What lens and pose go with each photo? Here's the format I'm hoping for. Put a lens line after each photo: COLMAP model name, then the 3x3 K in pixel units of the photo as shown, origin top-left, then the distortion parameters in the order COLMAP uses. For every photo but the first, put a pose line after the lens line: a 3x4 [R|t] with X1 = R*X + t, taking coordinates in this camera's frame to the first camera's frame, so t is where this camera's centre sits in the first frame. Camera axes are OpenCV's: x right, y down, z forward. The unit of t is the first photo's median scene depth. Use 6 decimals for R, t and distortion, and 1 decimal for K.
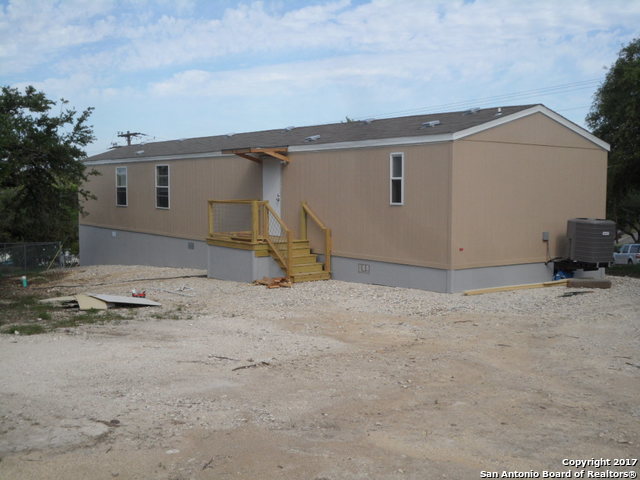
lens RADIAL K [[834.0, 0, 319.8], [0, 834.0, 240.3], [0, 0, 1]] dist [-0.115847, 0.000000]
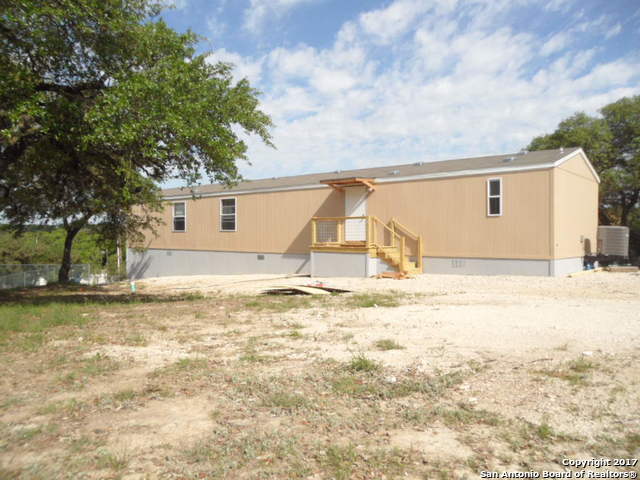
lens RADIAL K [[519.1, 0, 320.4], [0, 519.1, 240.3], [0, 0, 1]] dist [-0.012817, 0.000846]
pose [[0.964721, -0.001576, 0.263269, -0.350238], [0.017621, 0.998126, -0.058593, 0.036748], [-0.262684, 0.061165, 0.962941, 0.211468]]
